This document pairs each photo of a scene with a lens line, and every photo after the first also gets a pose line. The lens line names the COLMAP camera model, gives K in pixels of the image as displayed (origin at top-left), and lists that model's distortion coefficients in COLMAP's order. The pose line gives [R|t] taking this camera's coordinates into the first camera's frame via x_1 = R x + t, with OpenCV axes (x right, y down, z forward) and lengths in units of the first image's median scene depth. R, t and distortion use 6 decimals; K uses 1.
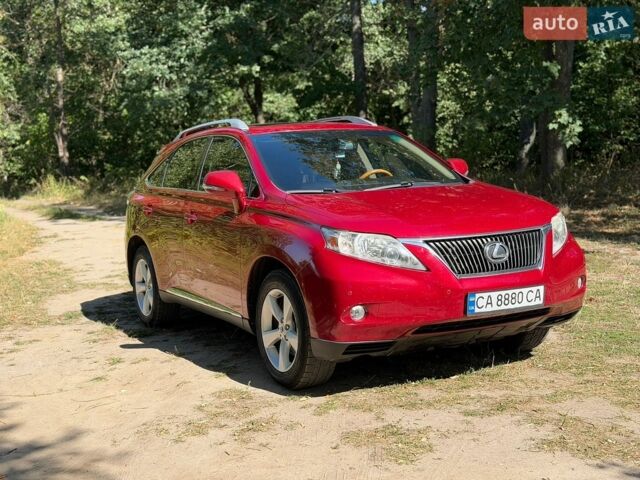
lens RADIAL K [[895.6, 0, 309.8], [0, 895.6, 241.7], [0, 0, 1]] dist [0.147384, -0.121996]
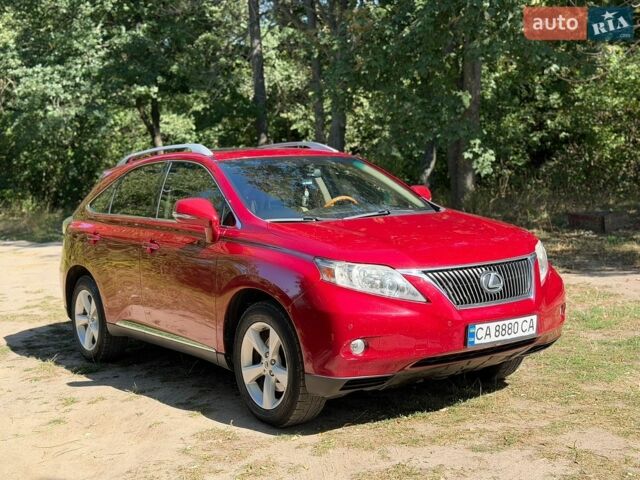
lens RADIAL K [[895.6, 0, 309.8], [0, 895.6, 241.7], [0, 0, 1]] dist [0.147384, -0.121996]
pose [[0.992018, -0.005879, 0.125960, -0.070177], [0.008921, 0.999682, -0.023605, -0.006707], [-0.125781, 0.024540, 0.991754, 0.027982]]
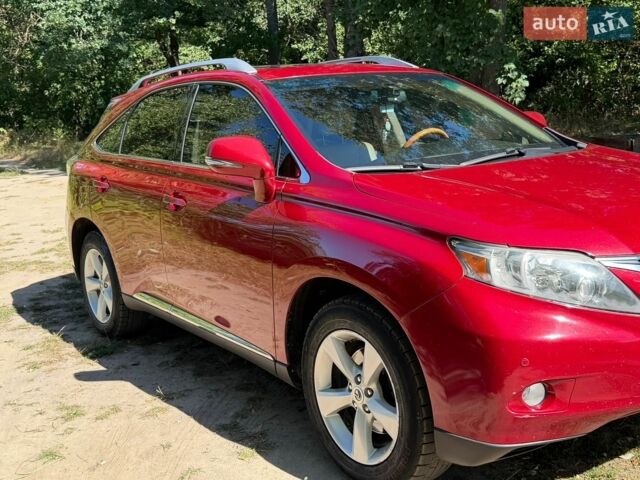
lens RADIAL K [[778.9, 0, 320.1], [0, 778.9, 231.0], [0, 0, 1]] dist [0.077670, -0.073057]
pose [[0.990555, -0.031560, 0.133437, -0.083977], [0.022993, 0.997603, 0.065258, -0.034053], [-0.135177, -0.061574, 0.988906, 0.317958]]
